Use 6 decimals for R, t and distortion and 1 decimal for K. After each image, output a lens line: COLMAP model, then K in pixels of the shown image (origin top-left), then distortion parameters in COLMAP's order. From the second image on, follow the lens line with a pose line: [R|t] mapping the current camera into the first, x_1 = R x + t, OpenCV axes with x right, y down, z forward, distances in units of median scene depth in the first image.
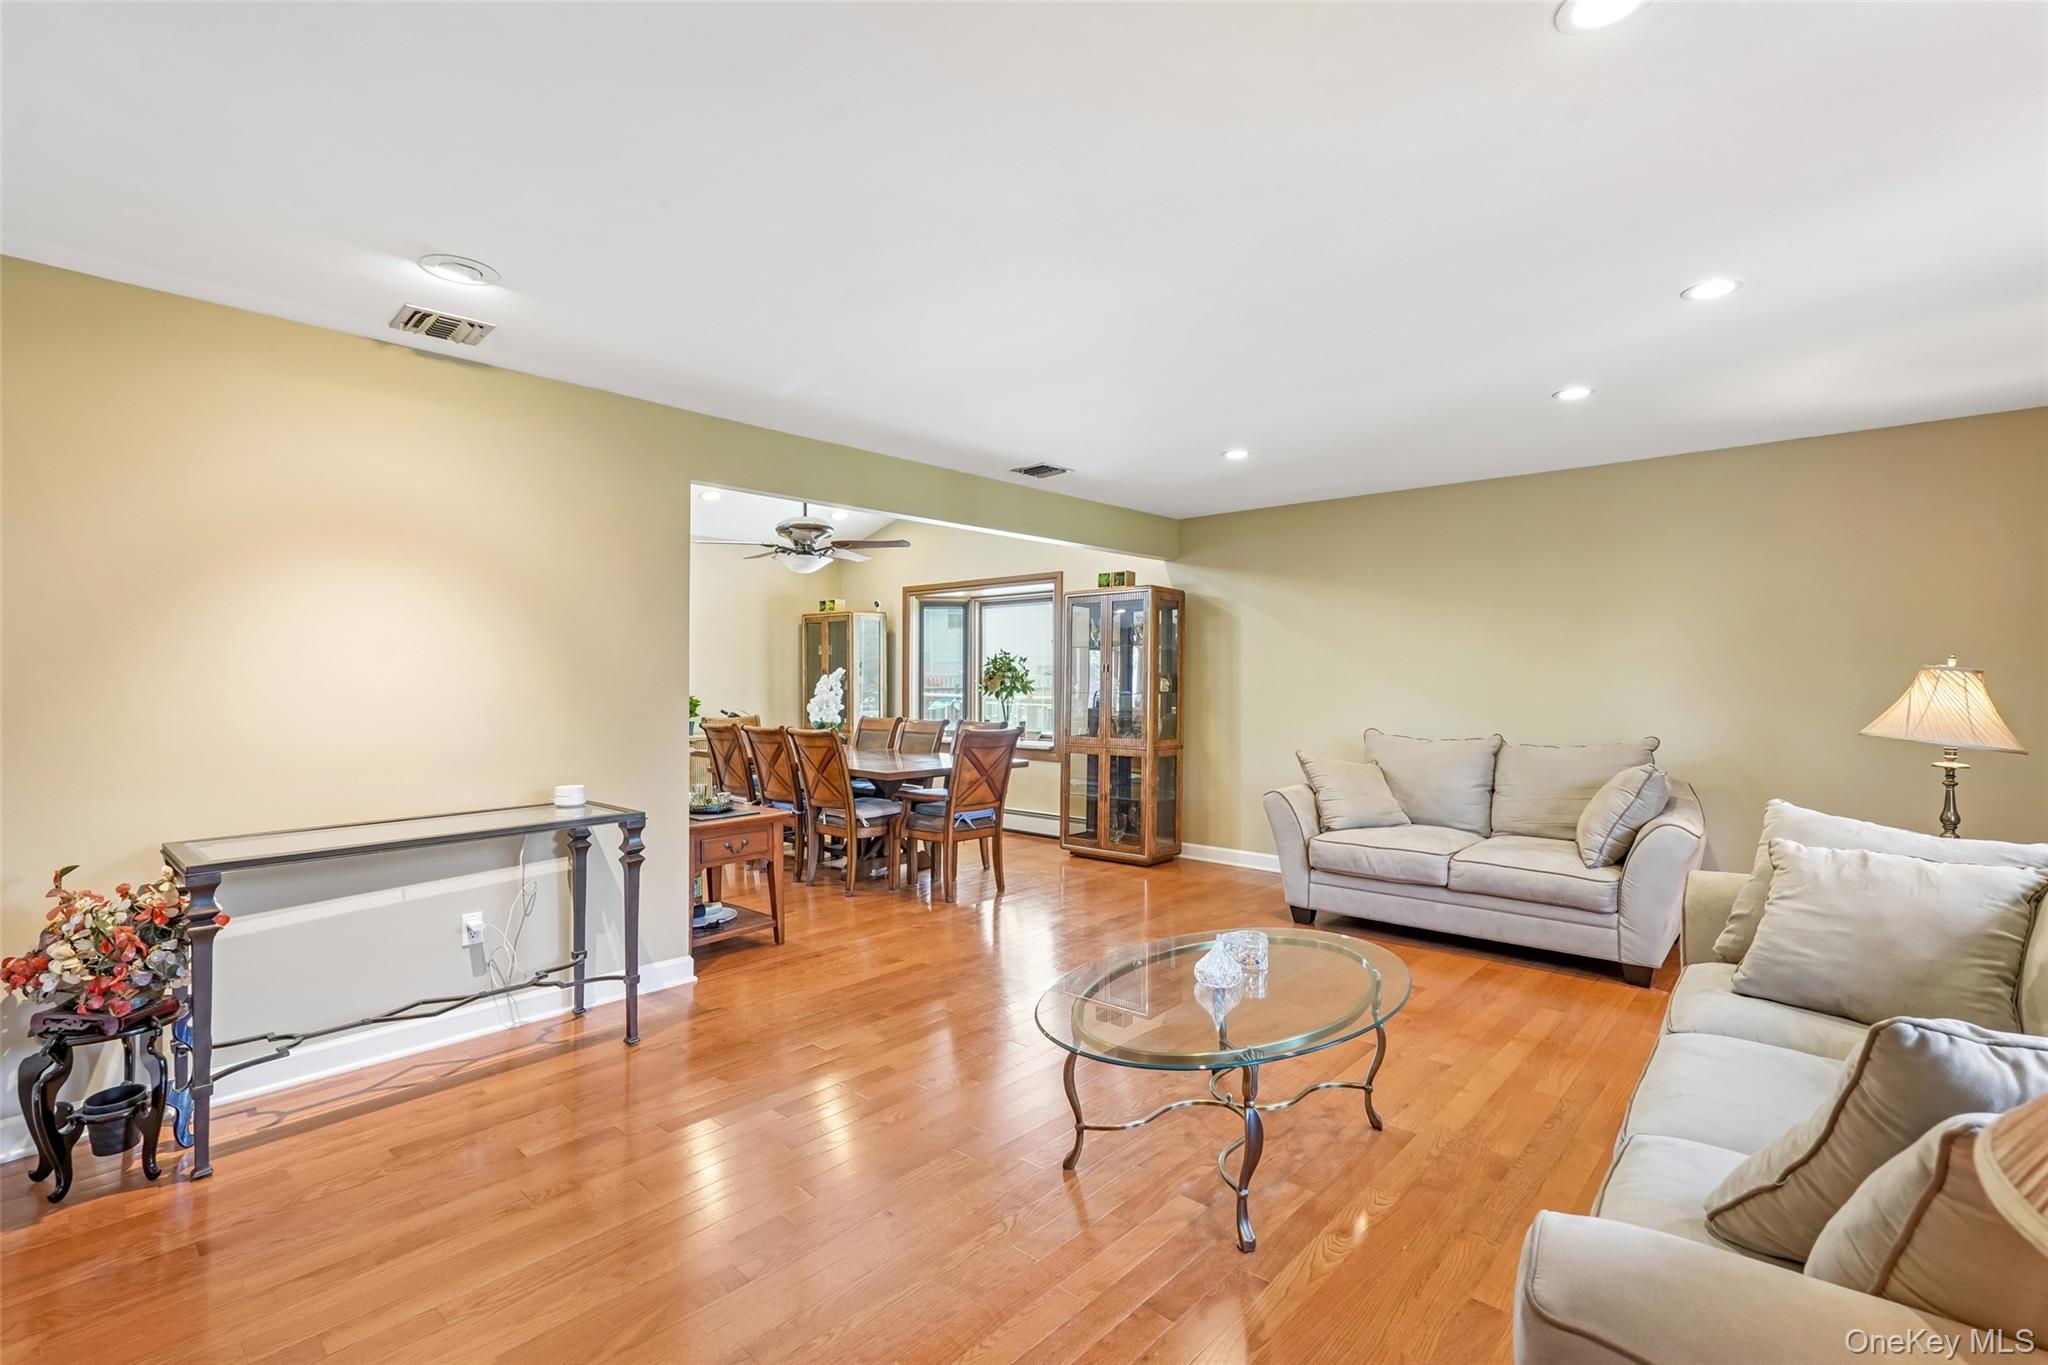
lens RADIAL K [[900.7, 0, 1024.0], [0, 900.7, 682.5], [0, 0, 1]] dist [-0.000083, 0.000025]
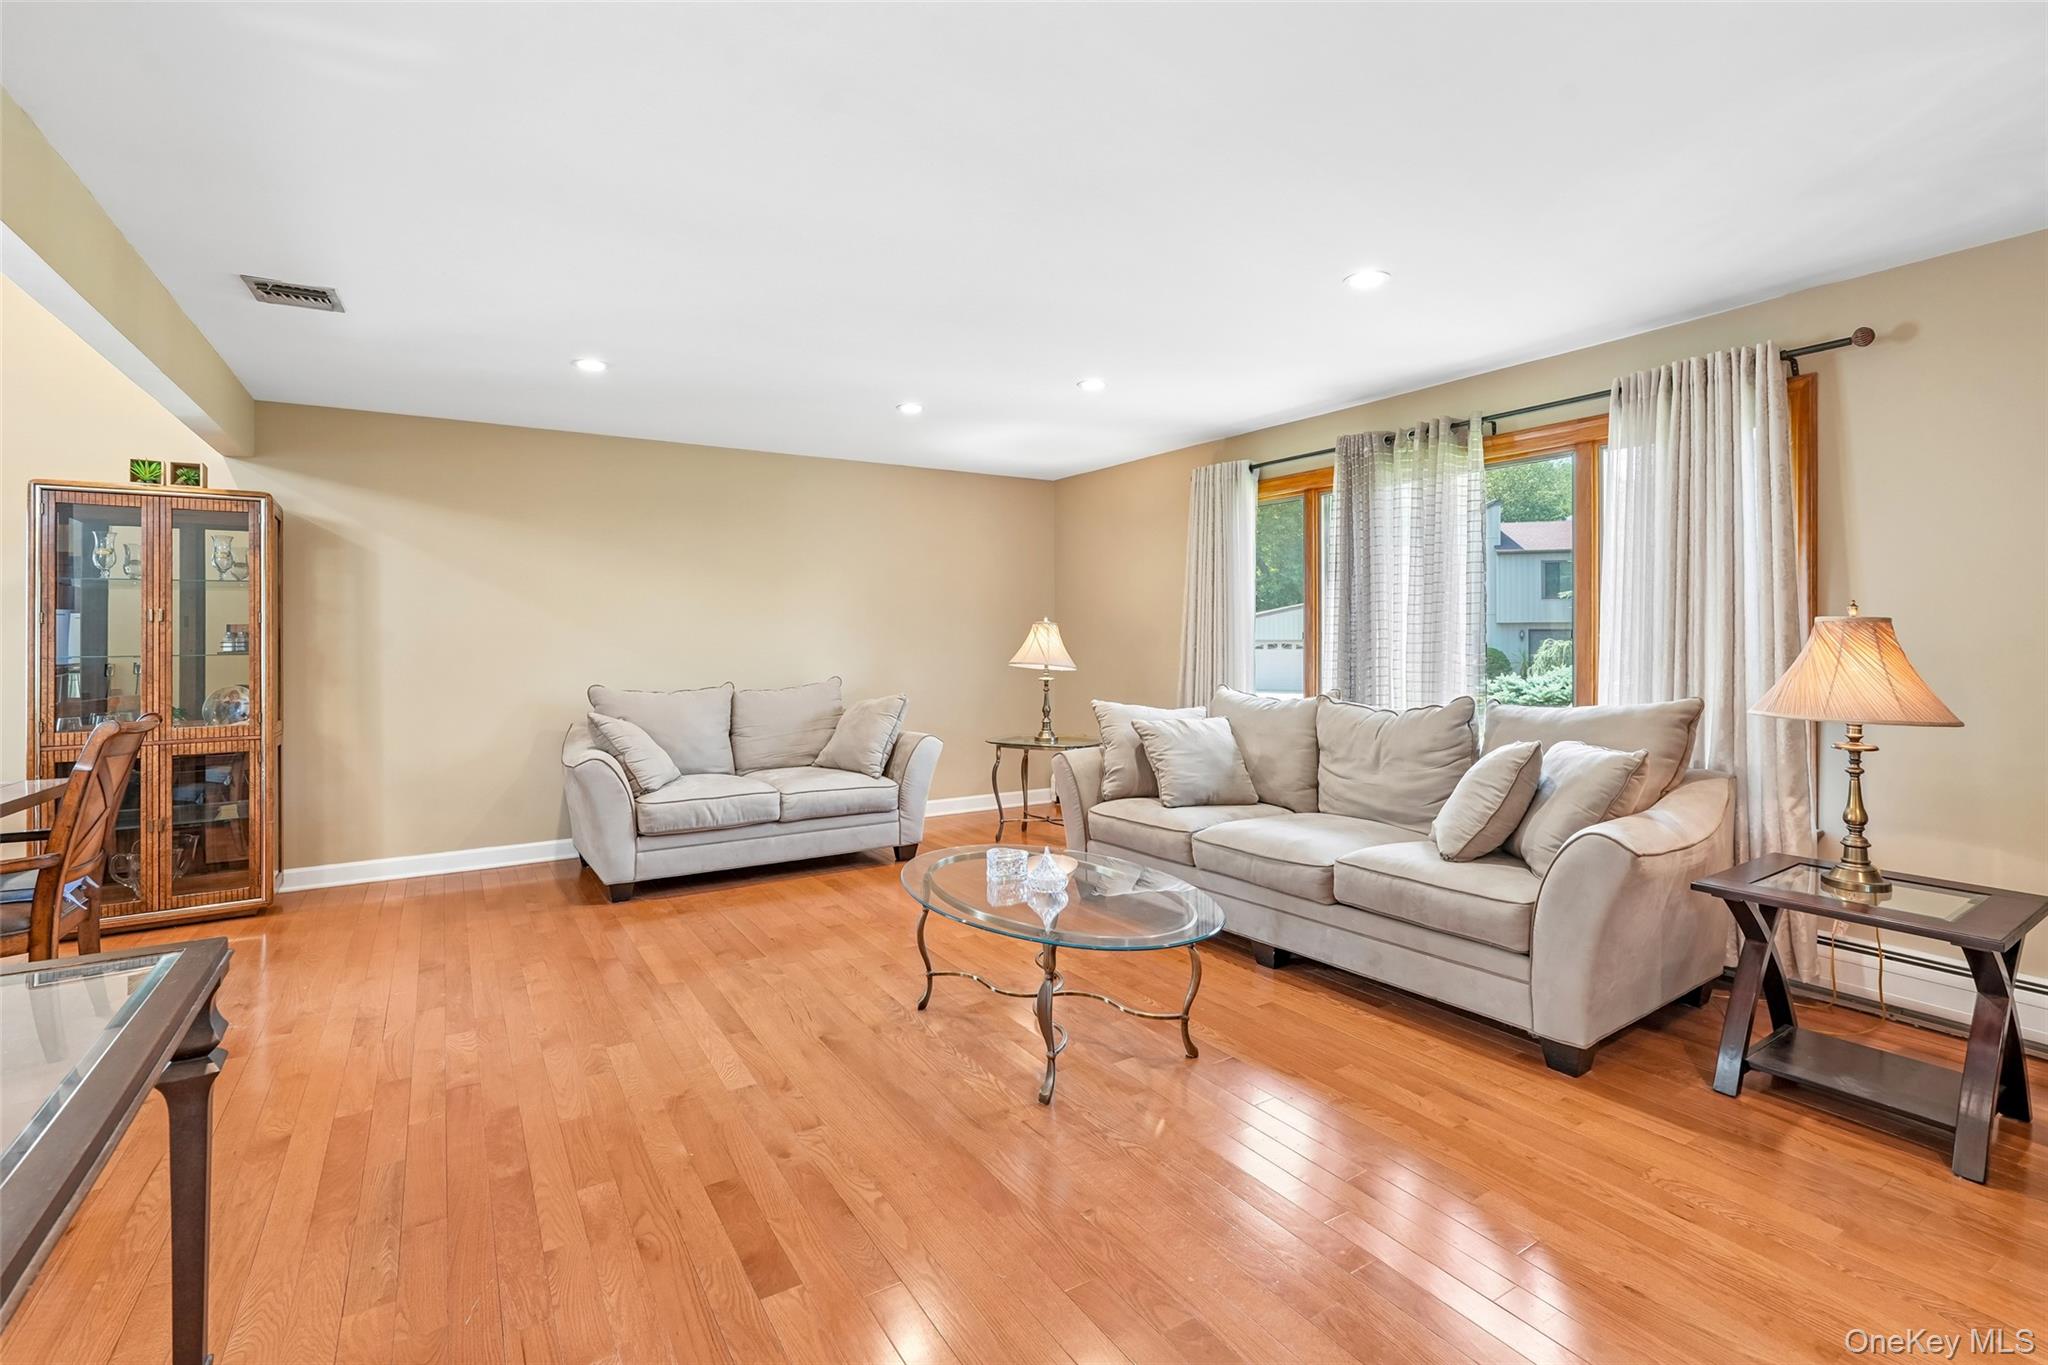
lens RADIAL K [[915.3, 0, 1024.5], [0, 915.3, 630.8], [0, 0, 1]] dist [0.000442, 0.000110]
pose [[0.306010, 0.002870, 0.952024, -0.449149], [0.010194, 0.999928, -0.006292, 0.006095], [-0.951974, 0.011630, 0.305959, 0.334147]]
